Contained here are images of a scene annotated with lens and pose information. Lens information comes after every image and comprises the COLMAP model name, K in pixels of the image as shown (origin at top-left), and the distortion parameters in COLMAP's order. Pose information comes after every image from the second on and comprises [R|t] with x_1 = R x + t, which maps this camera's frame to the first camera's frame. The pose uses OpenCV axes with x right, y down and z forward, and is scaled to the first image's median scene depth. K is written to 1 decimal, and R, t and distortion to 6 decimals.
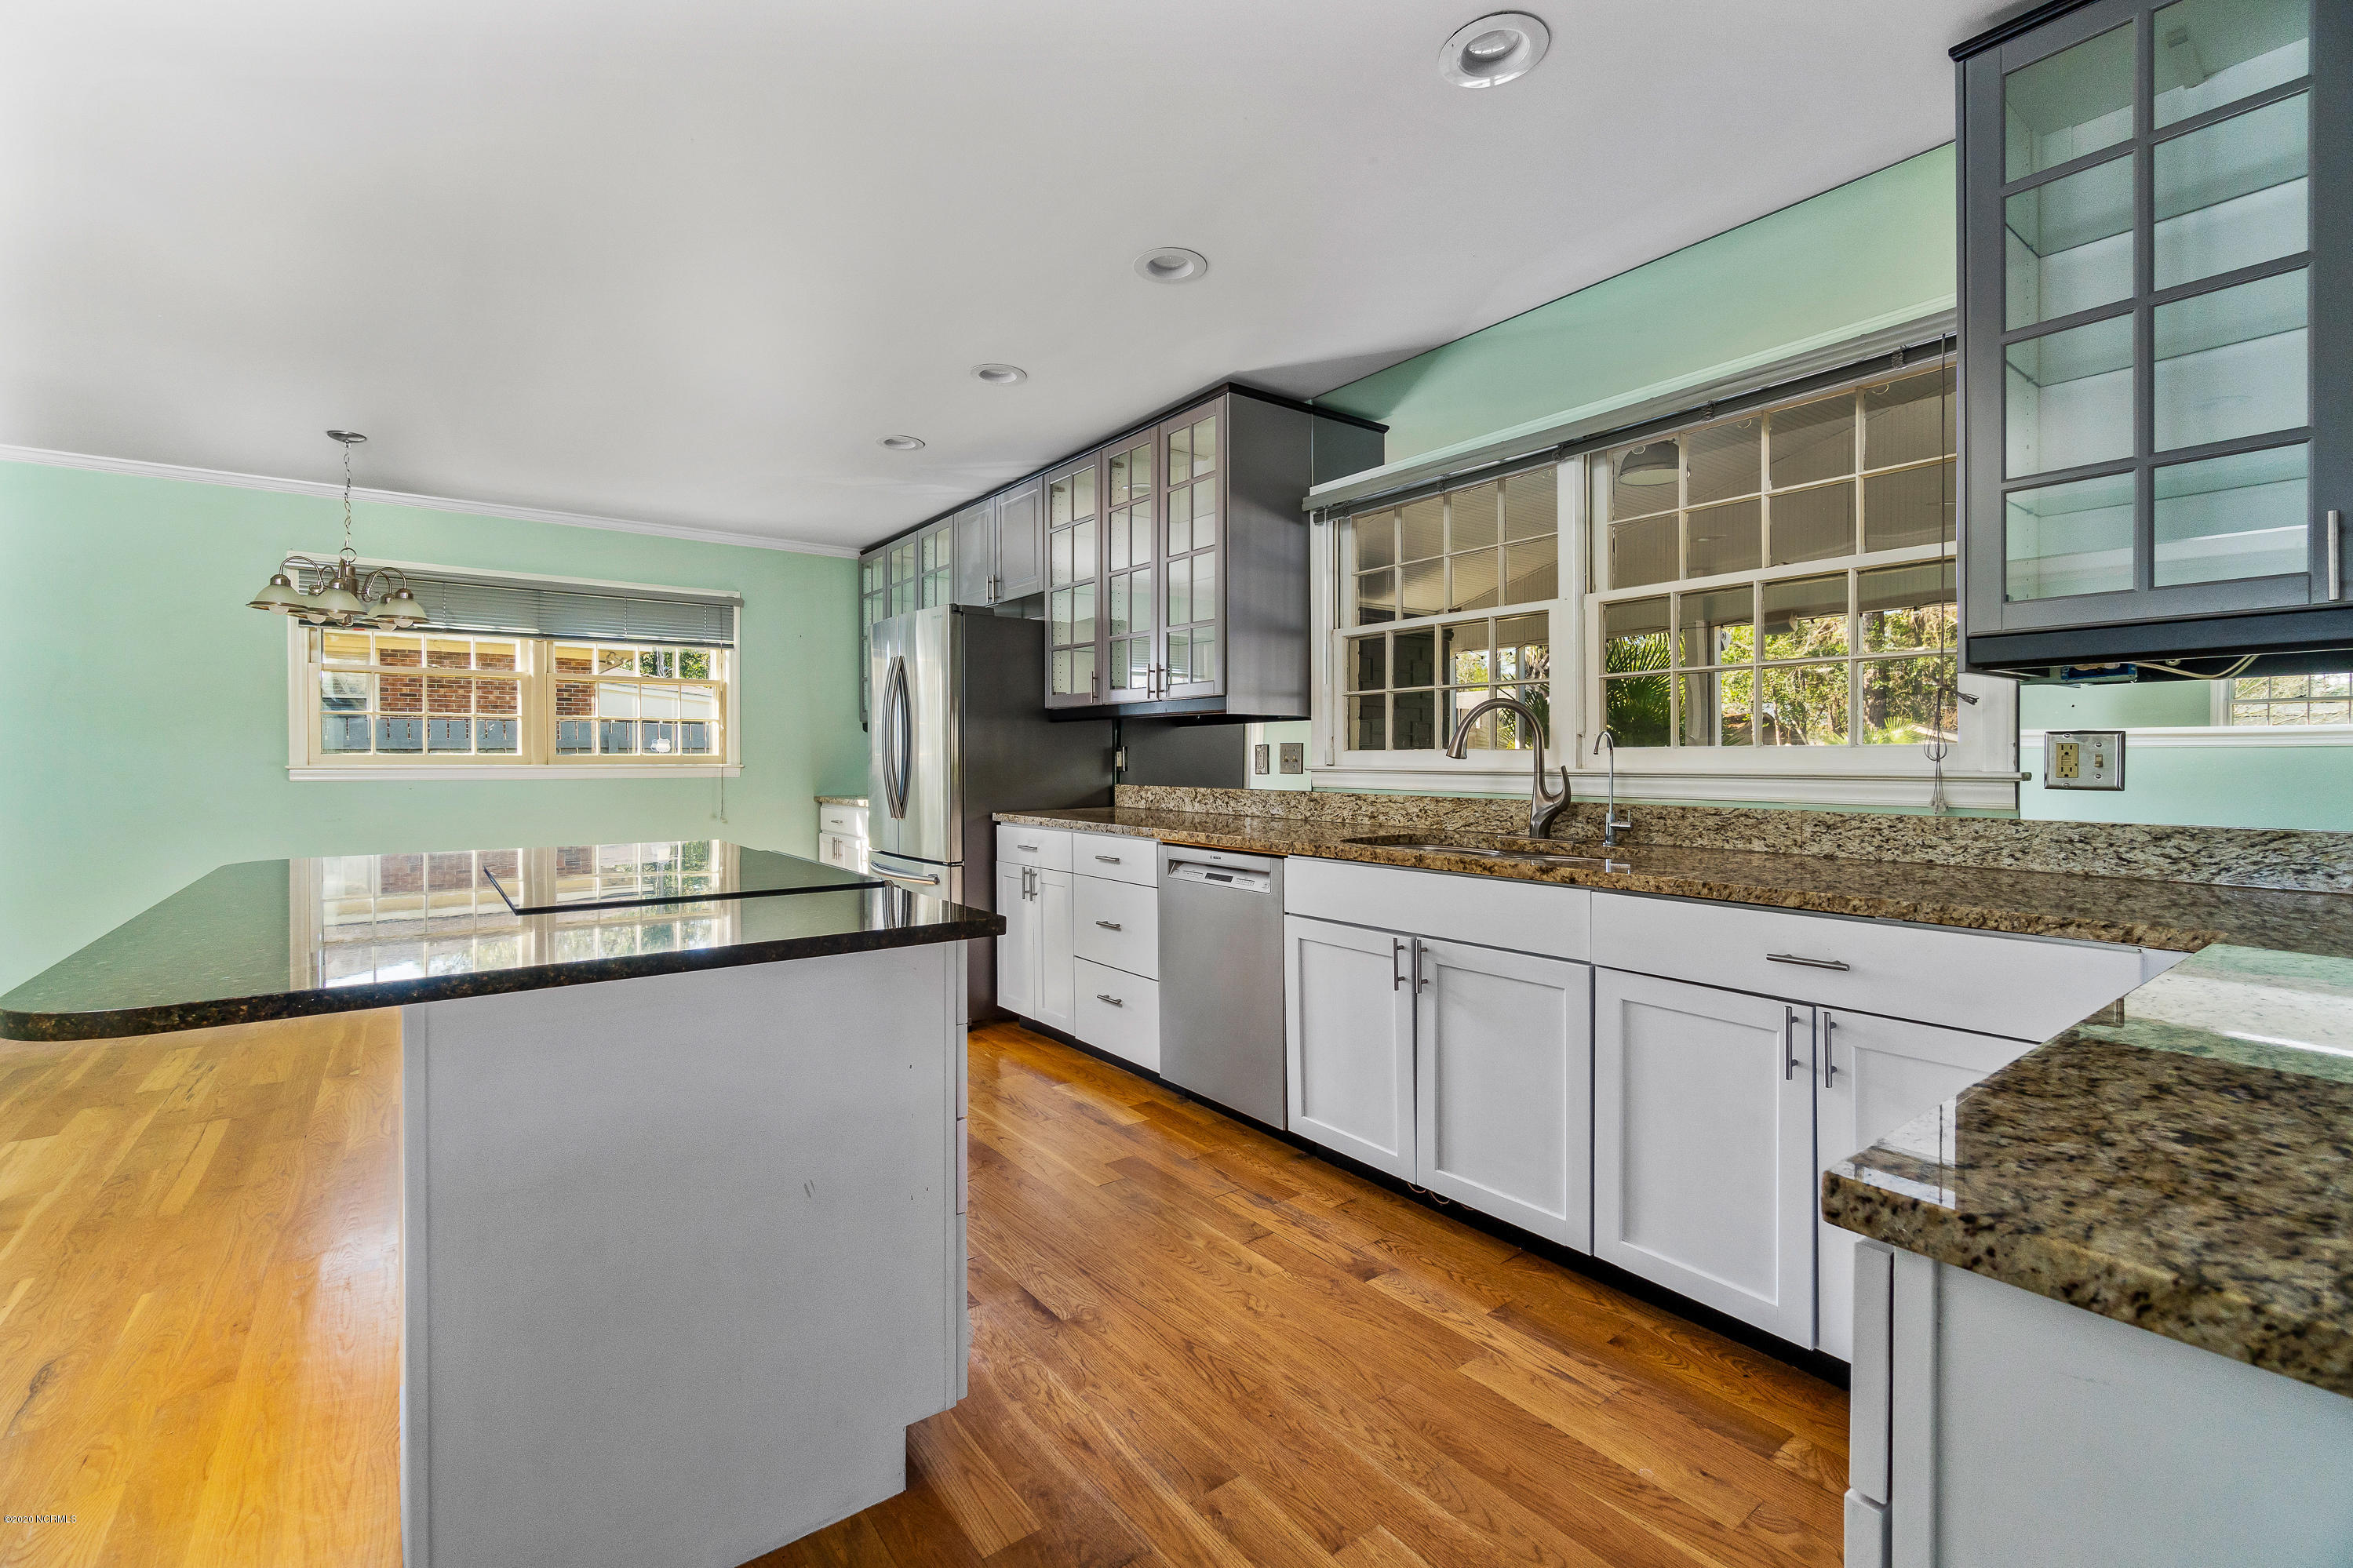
lens RADIAL K [[1034.1, 0, 1158.4], [0, 1034.1, 761.3], [0, 0, 1]] dist [0.000266, -0.000059]
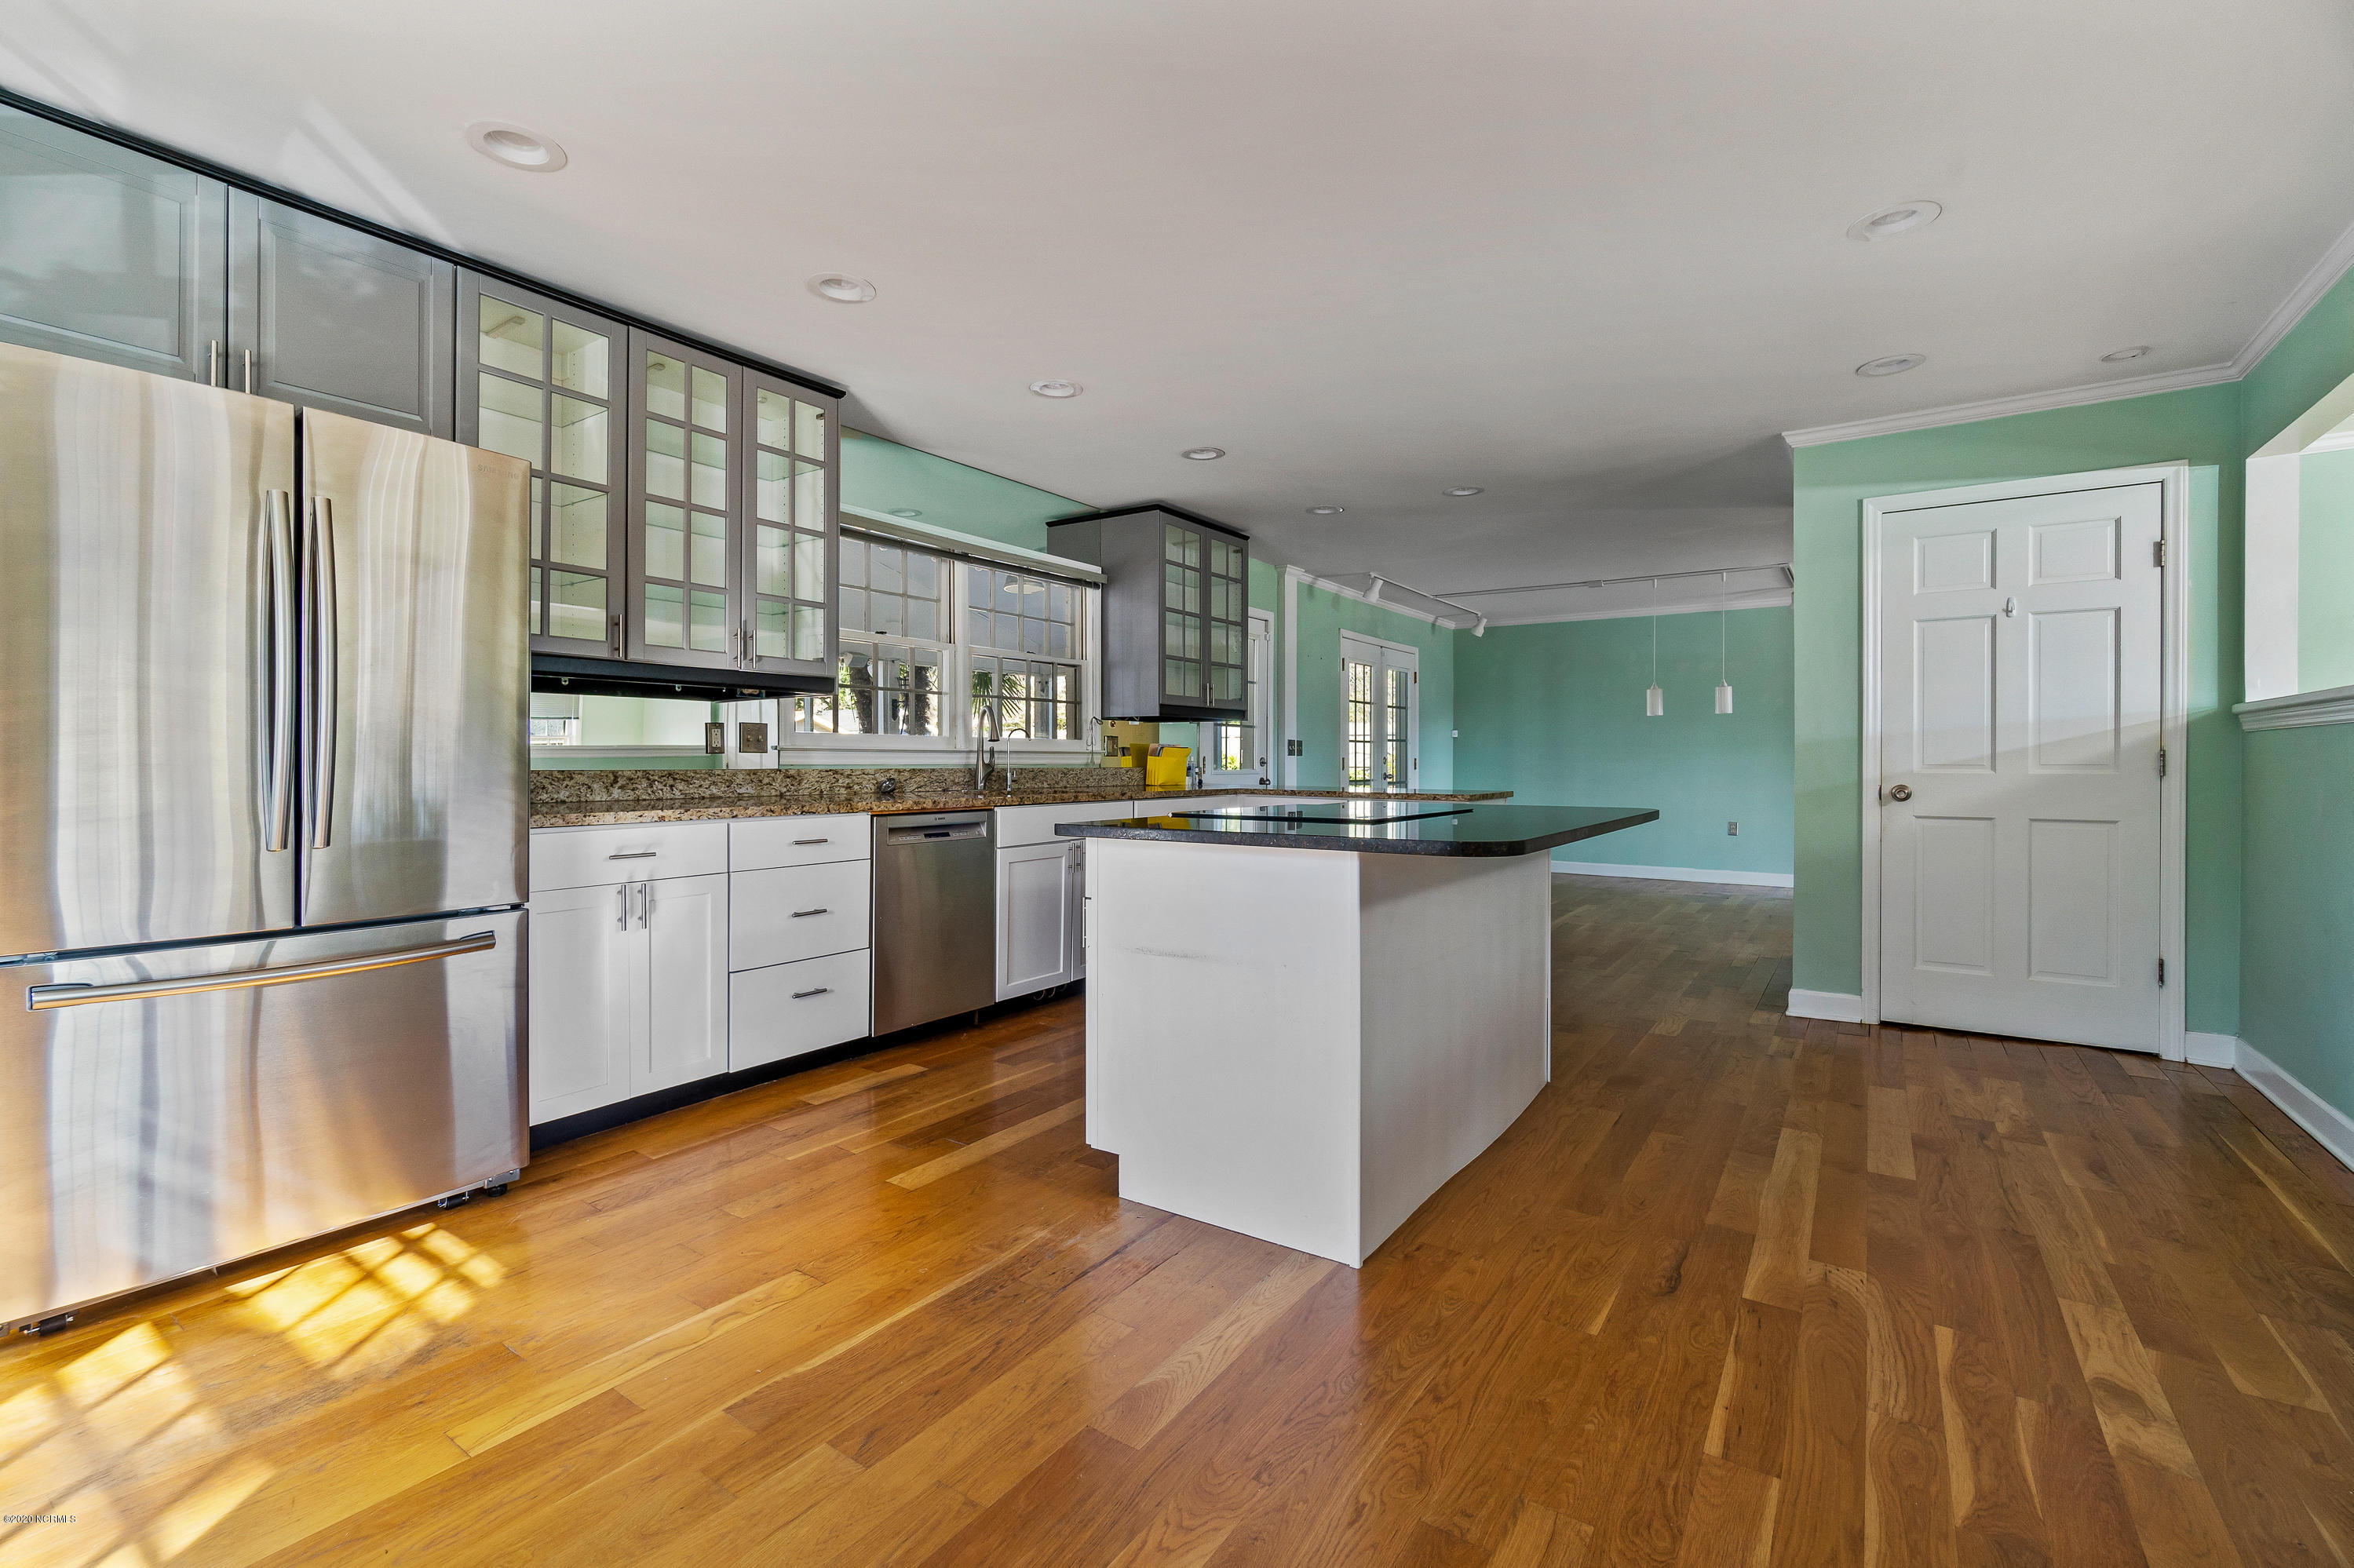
lens RADIAL K [[1019.9, 0, 1190.5], [0, 1019.9, 758.2], [0, 0, 1]] dist [0.000916, 0.000037]
pose [[-0.344079, 0.005888, 0.938922, -0.982437], [0.005181, 0.999977, -0.004372, 0.024199], [-0.938927, 0.003360, -0.344101, 0.948304]]
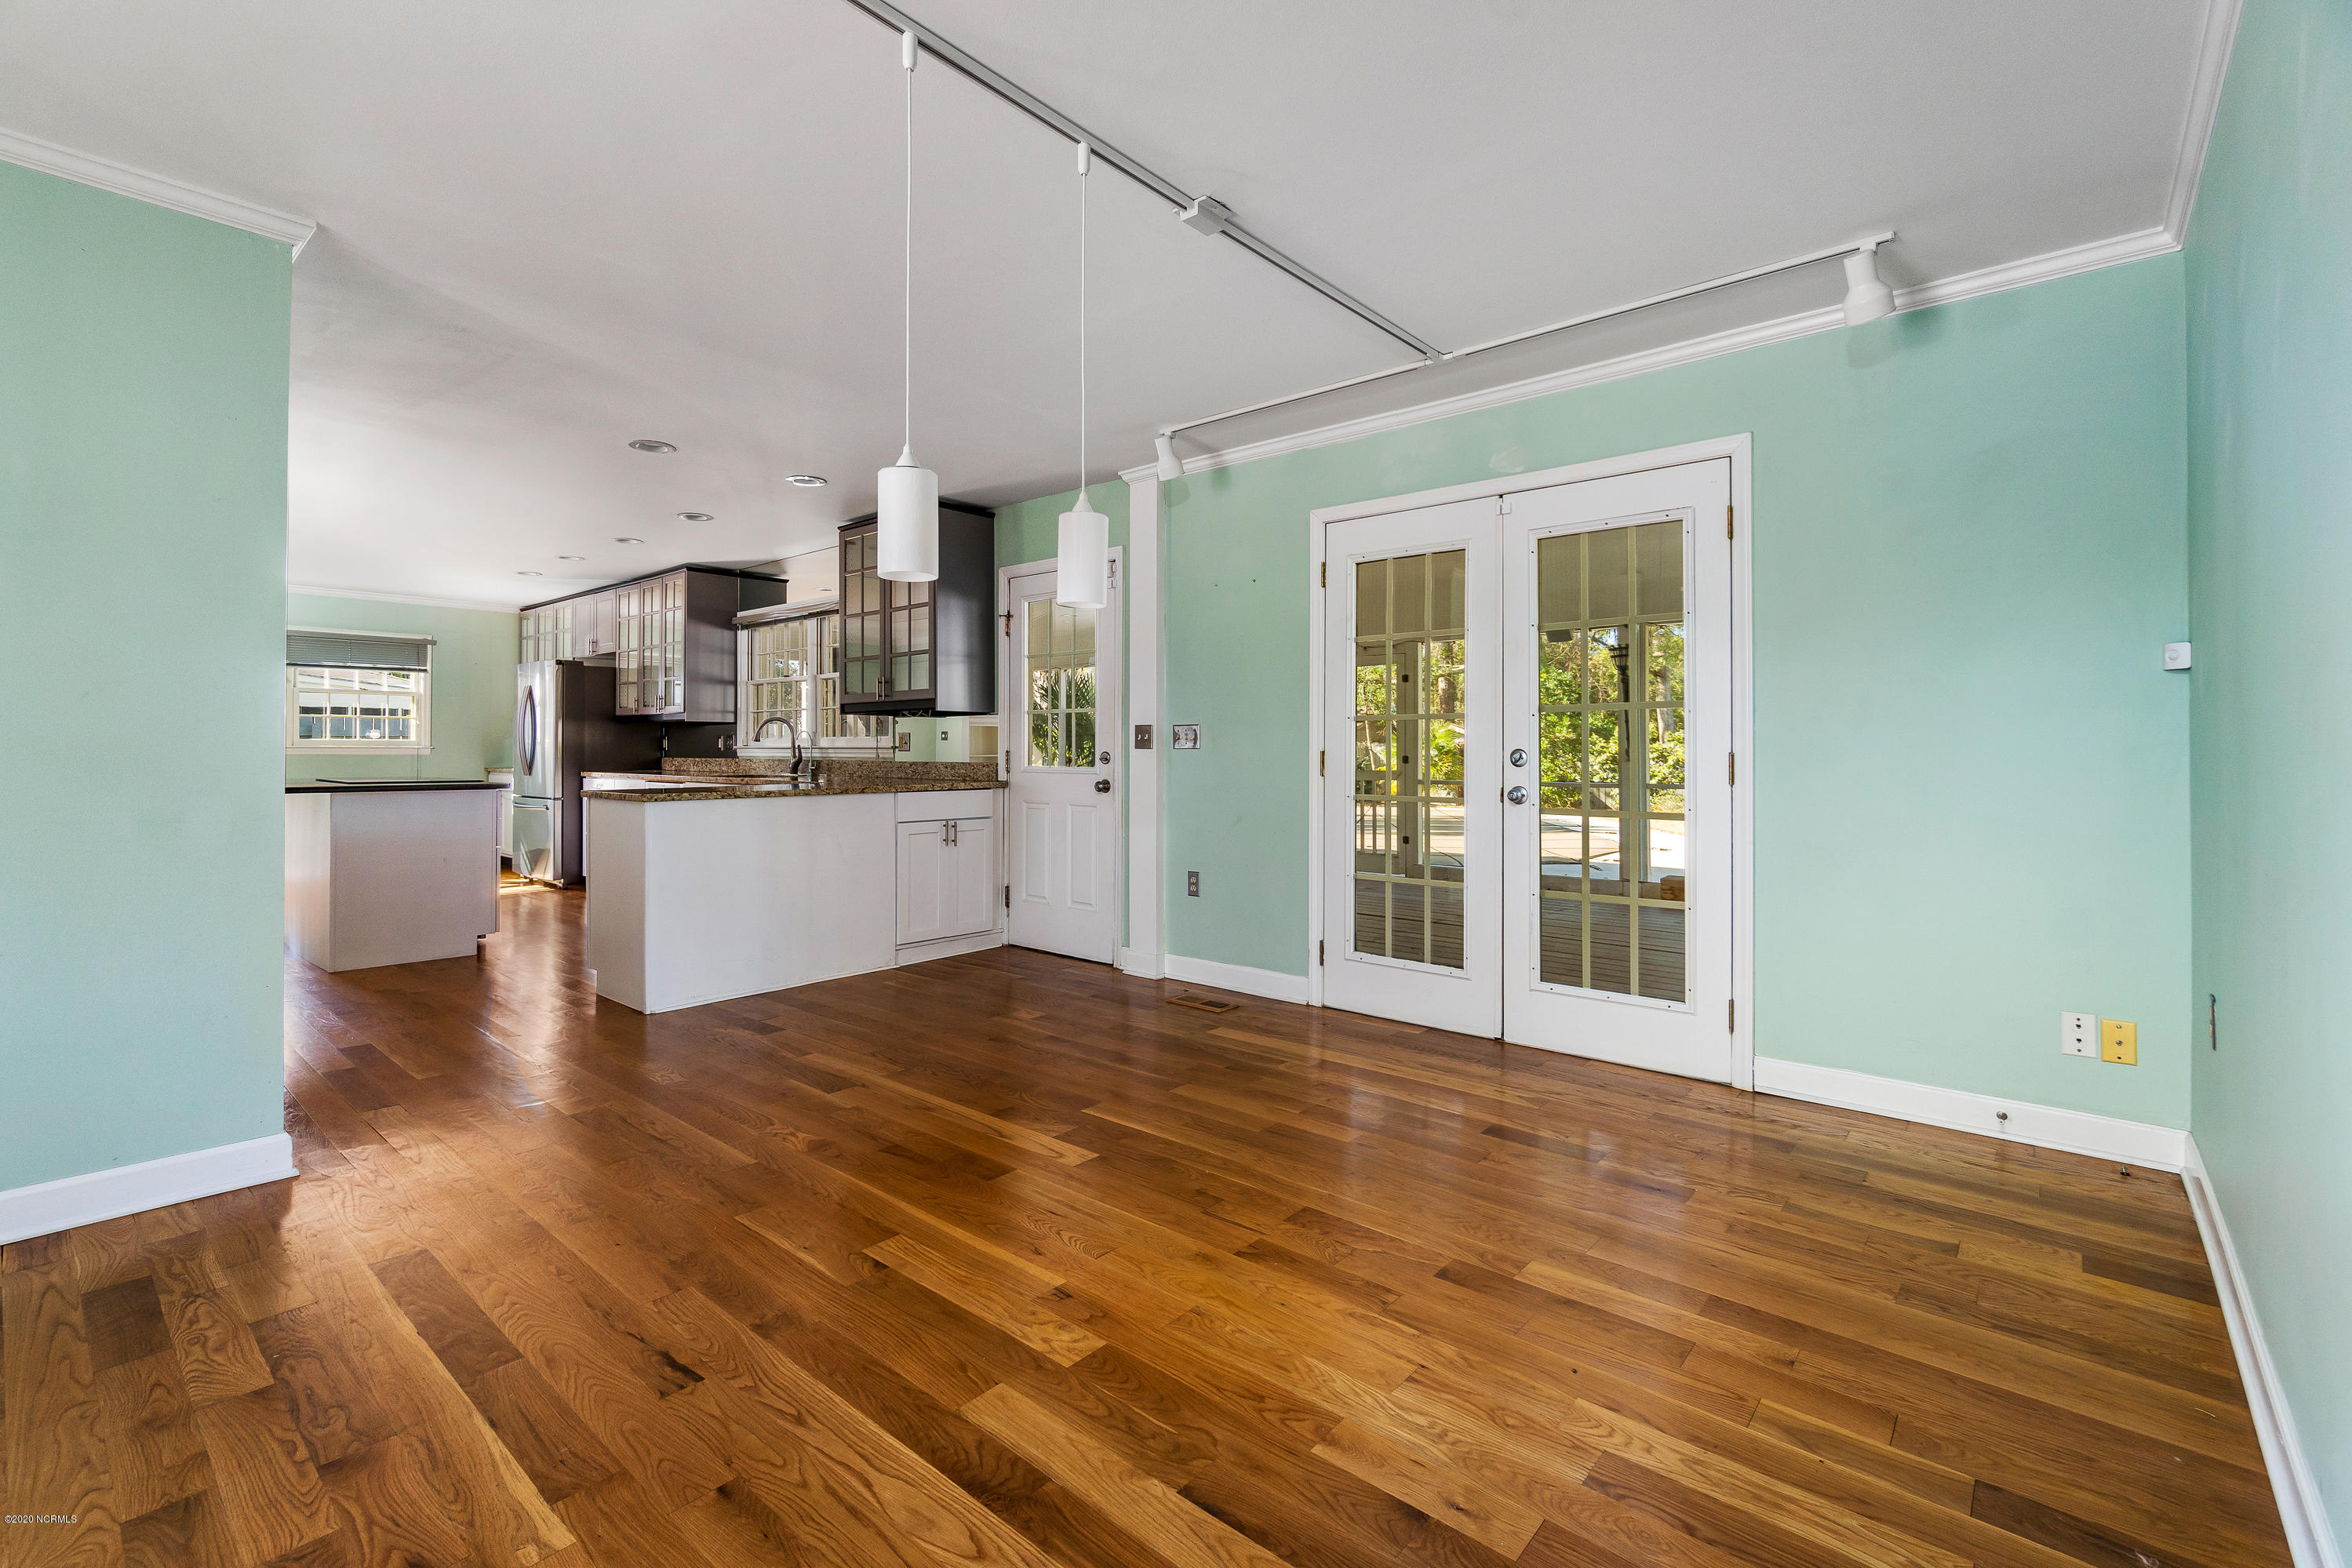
lens RADIAL K [[1033.7, 0, 1157.9], [0, 1033.7, 761.3], [0, 0, 1]] dist [0.000266, -0.000059]
pose [[0.975208, 0.001817, 0.221281, 0.505598], [-0.002880, 0.999986, 0.004481, 0.022467], [-0.221270, -0.005007, 0.975200, -1.201752]]
